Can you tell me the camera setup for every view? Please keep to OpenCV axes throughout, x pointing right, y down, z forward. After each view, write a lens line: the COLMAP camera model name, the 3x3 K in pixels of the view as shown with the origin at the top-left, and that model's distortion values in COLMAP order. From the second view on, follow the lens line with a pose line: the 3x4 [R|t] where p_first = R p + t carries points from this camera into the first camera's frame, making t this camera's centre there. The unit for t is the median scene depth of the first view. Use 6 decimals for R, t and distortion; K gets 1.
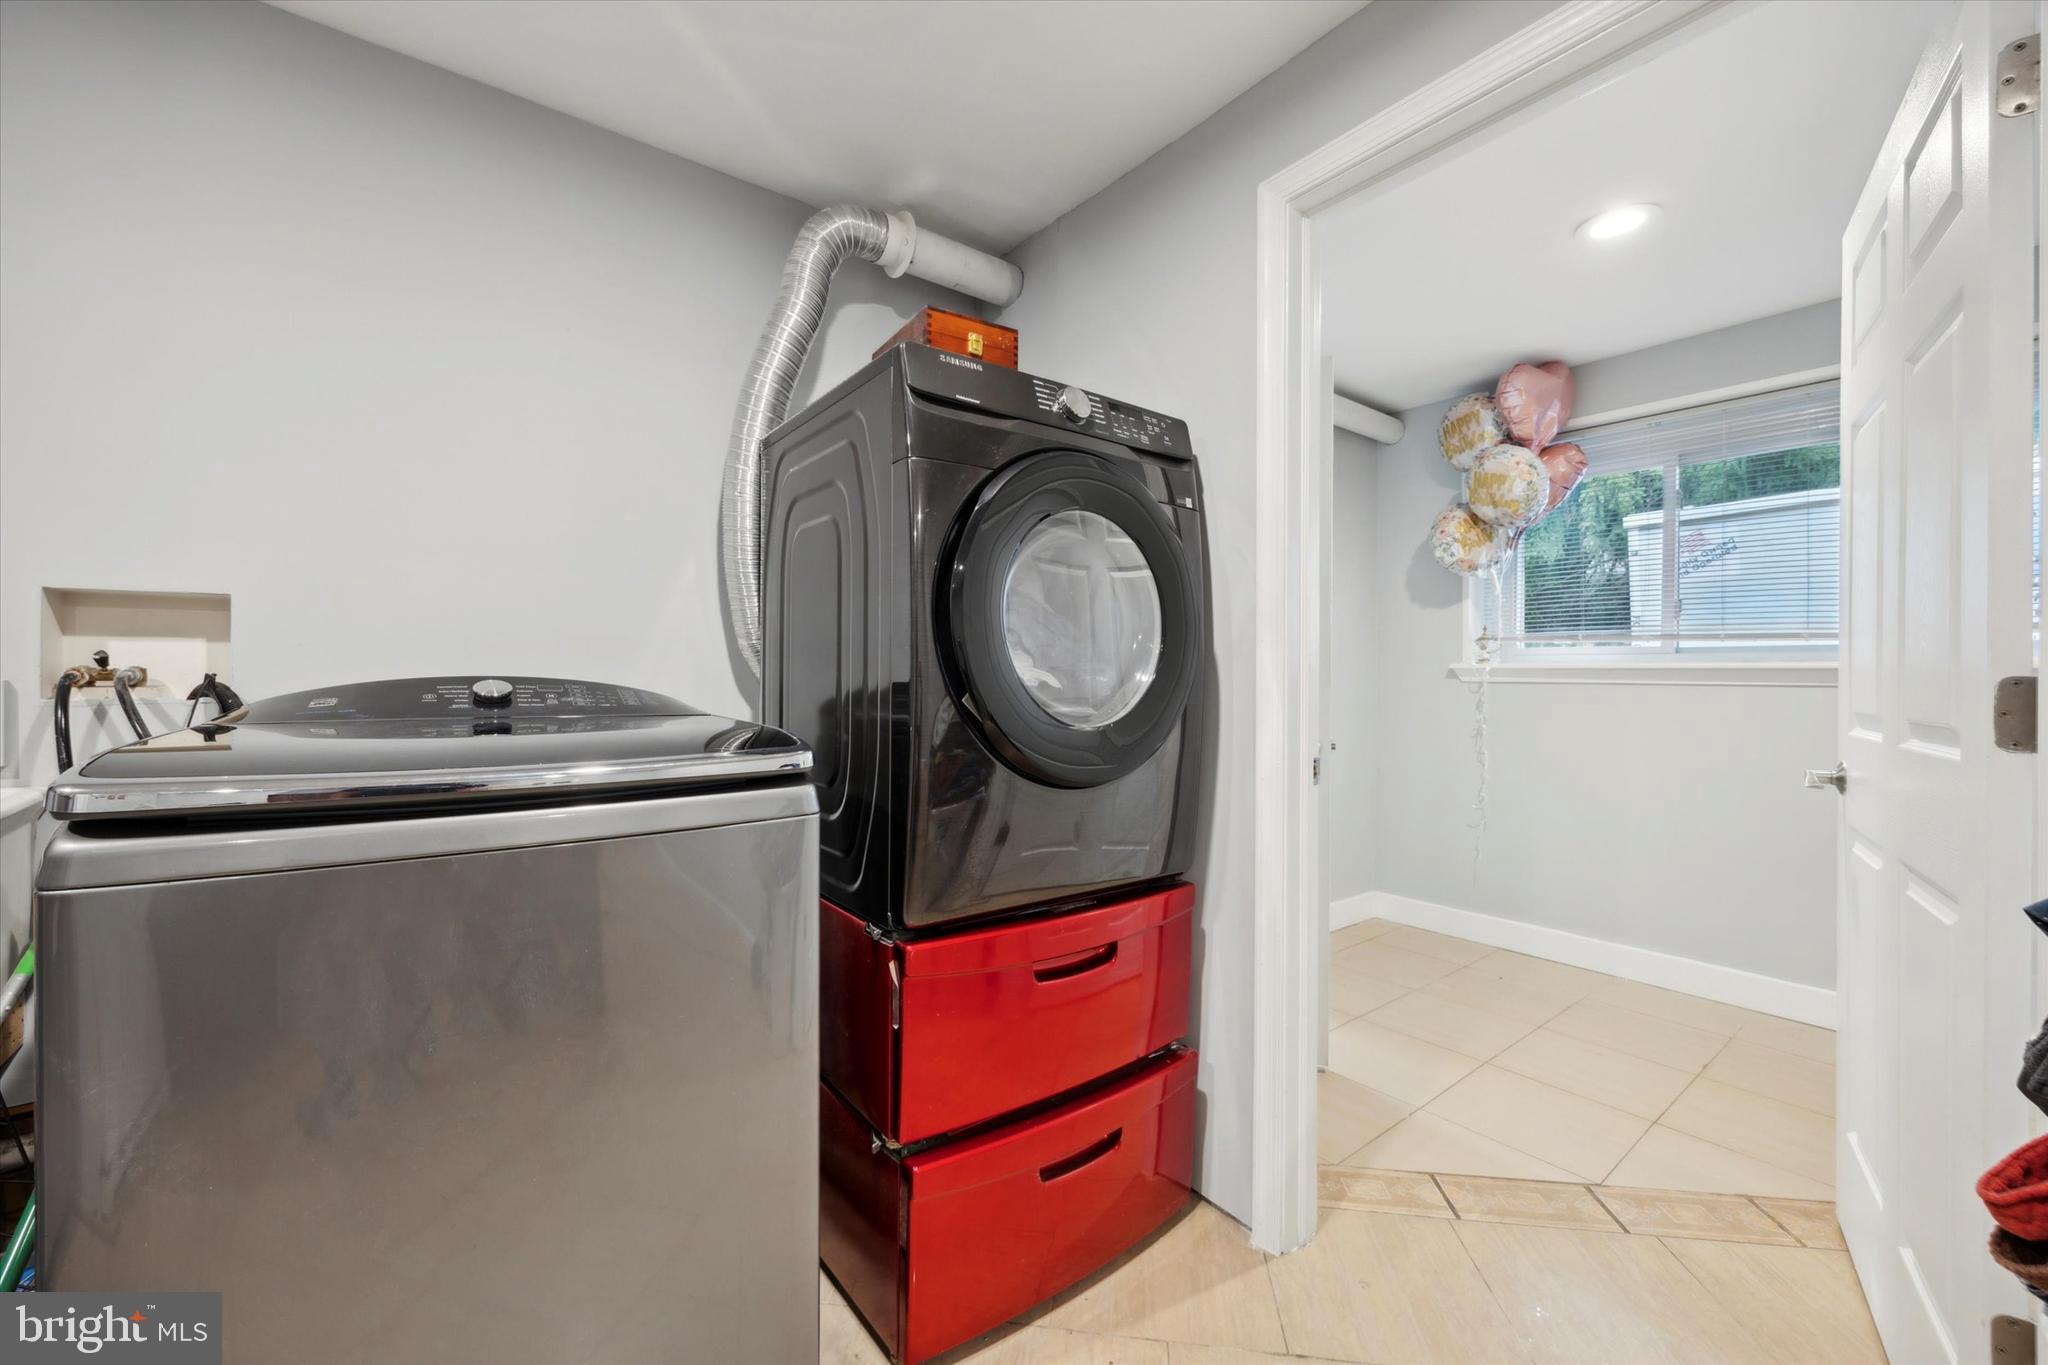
lens RADIAL K [[797.6, 0, 1018.8], [0, 797.6, 674.1], [0, 0, 1]] dist [-0.001381, 0.000111]
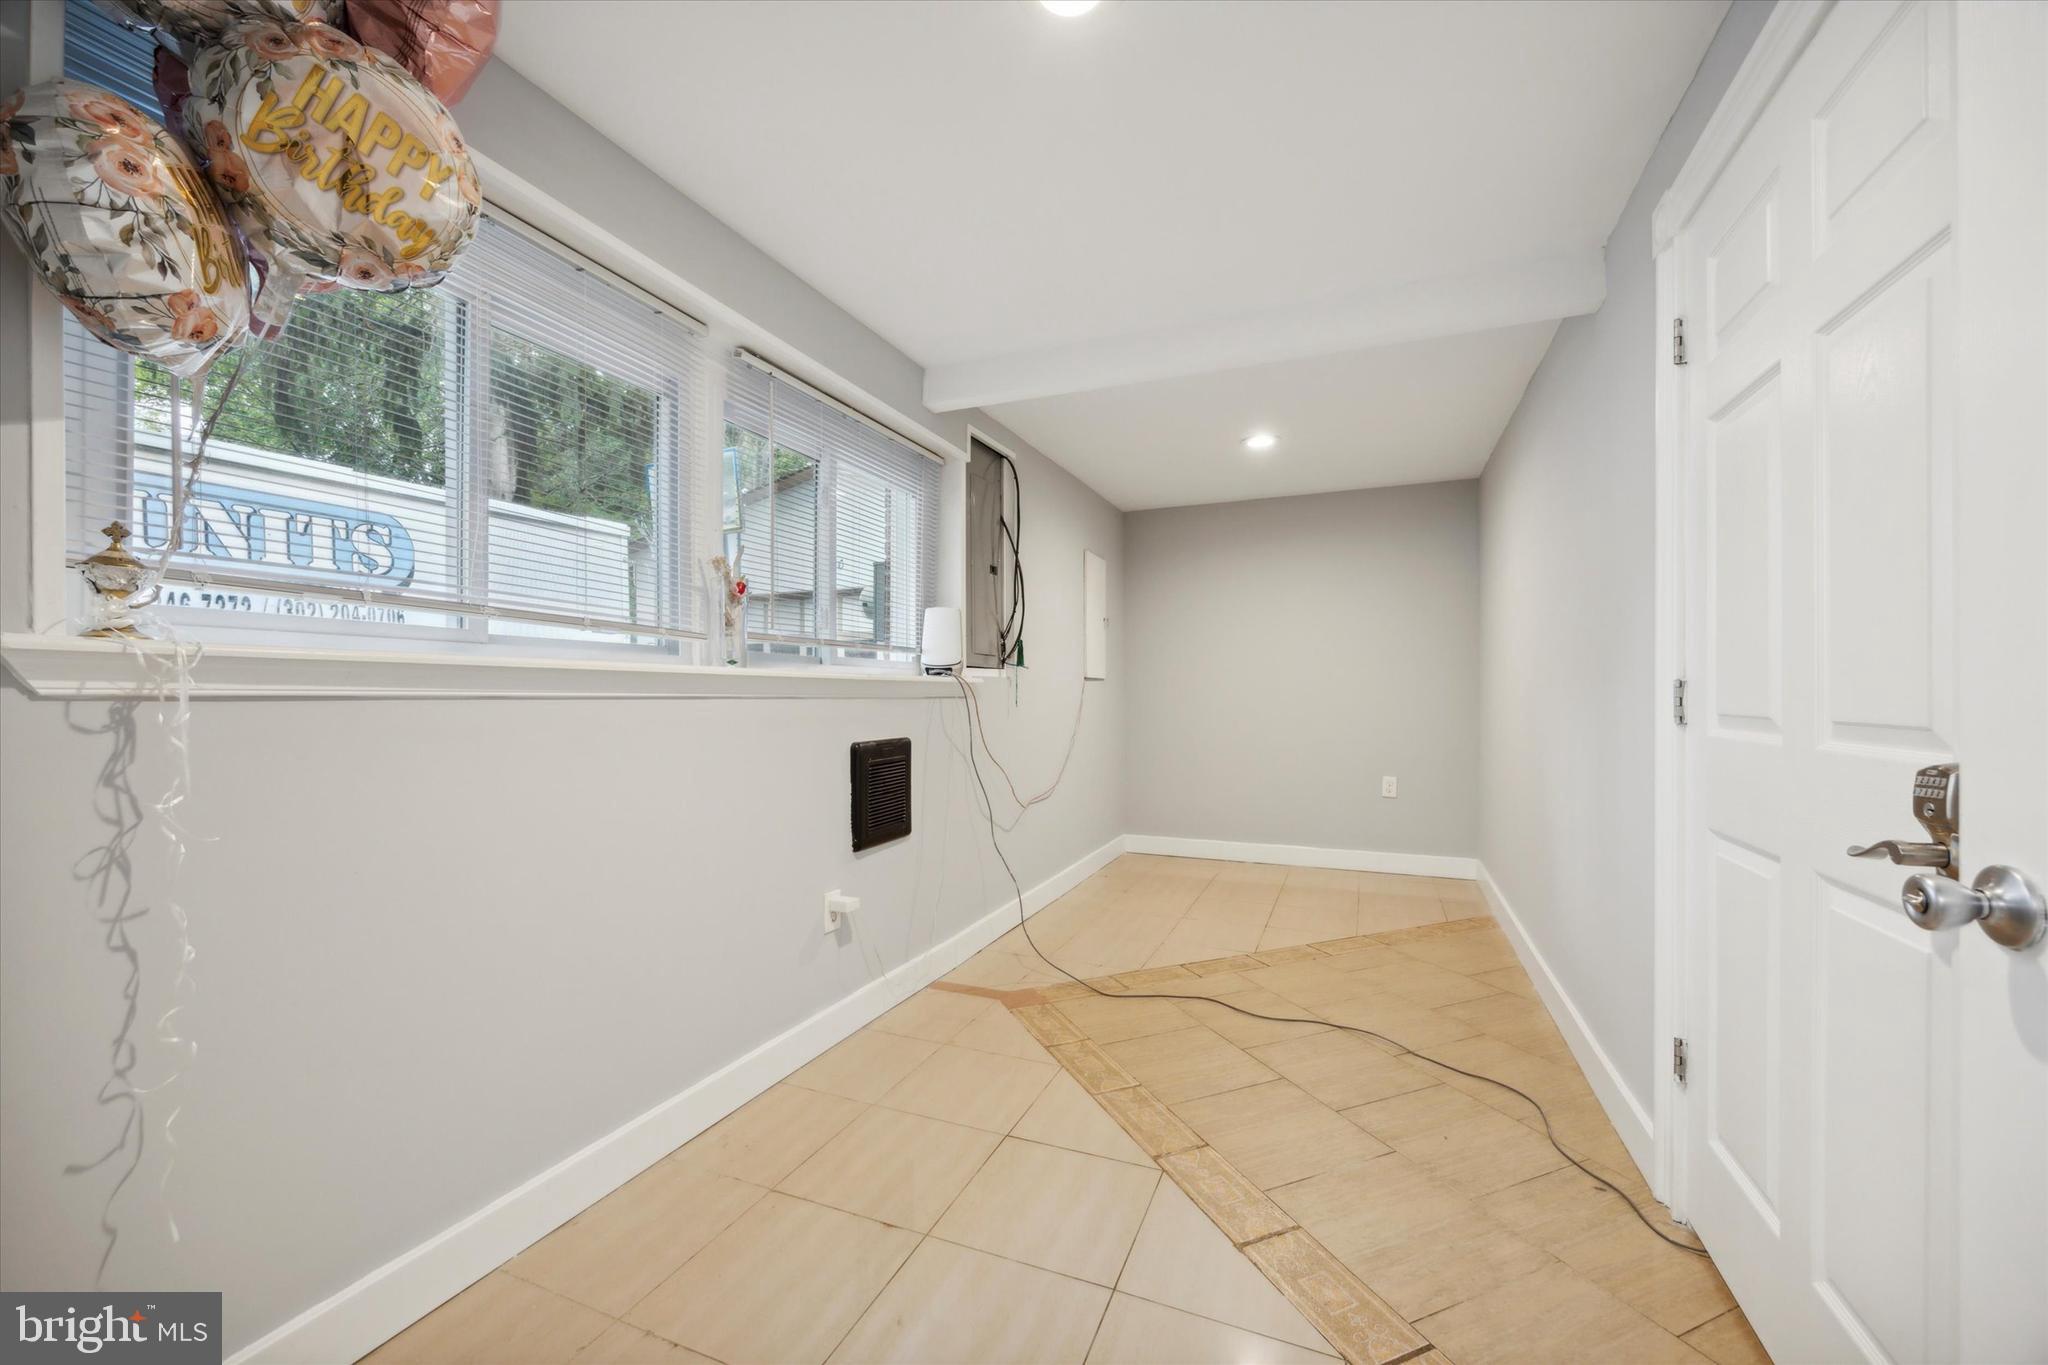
lens RADIAL K [[797.6, 0, 1028.7], [0, 797.6, 690.4], [0, 0, 1]] dist [-0.001381, 0.000111]
pose [[-0.498606, 0.000663, 0.866829, 0.126037], [0.006279, 0.999976, 0.002847, 0.008694], [-0.866806, 0.006862, -0.498598, 0.856839]]
